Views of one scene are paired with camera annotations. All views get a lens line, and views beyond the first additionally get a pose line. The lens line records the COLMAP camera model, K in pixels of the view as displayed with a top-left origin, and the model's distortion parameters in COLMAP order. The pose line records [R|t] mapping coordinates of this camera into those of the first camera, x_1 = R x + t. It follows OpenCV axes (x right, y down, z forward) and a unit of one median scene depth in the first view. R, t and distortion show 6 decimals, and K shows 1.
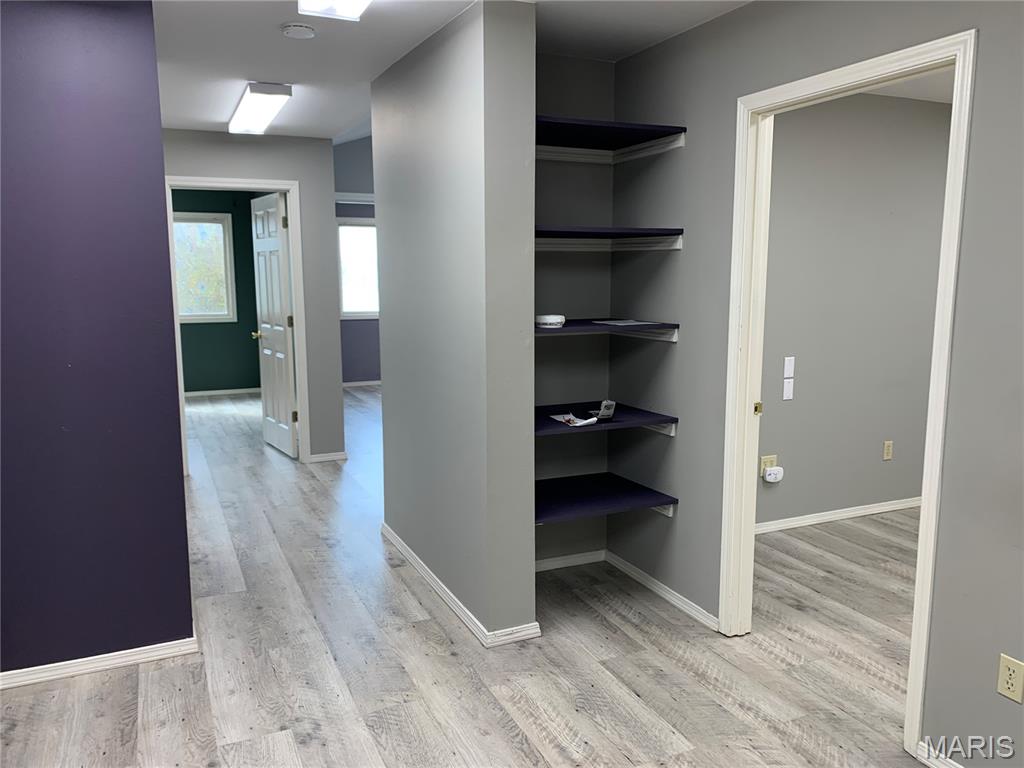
lens RADIAL K [[794.9, 0, 512.0], [0, 794.9, 384.0], [0, 0, 1]] dist [0.046819, -0.047604]
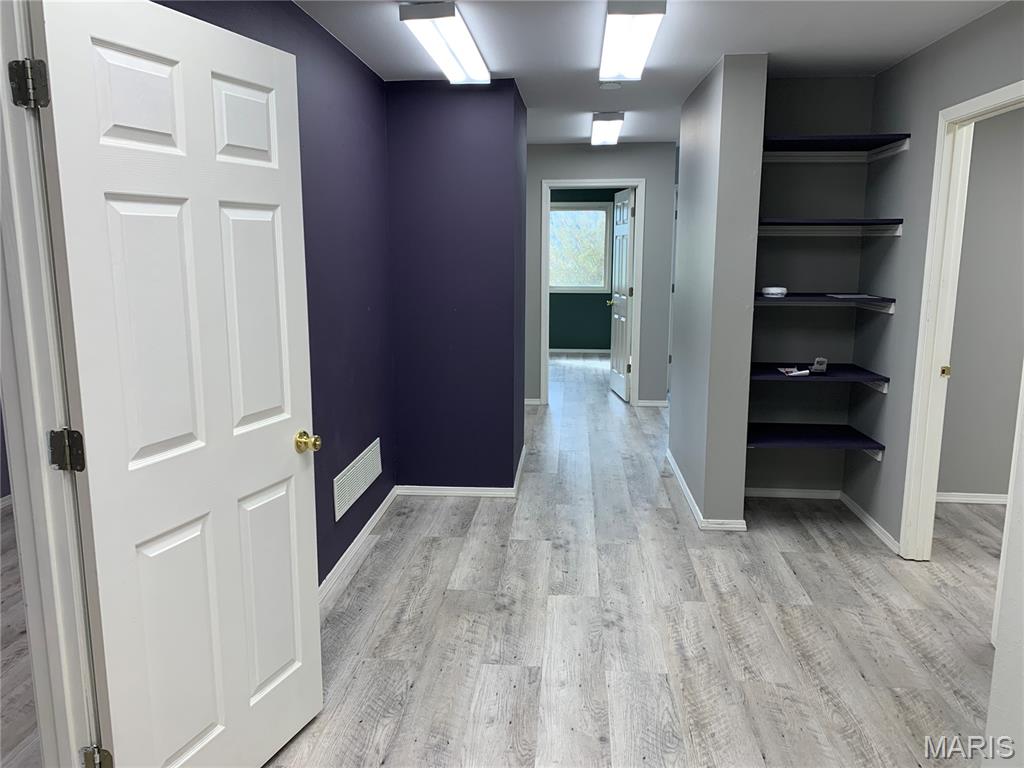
lens RADIAL K [[794.9, 0, 512.0], [0, 794.9, 384.0], [0, 0, 1]] dist [0.046819, -0.047604]
pose [[0.875853, 0.086820, -0.474704, 0.295558], [-0.073909, 0.996211, 0.045834, 0.040140], [0.476885, -0.005059, 0.878951, -0.335866]]
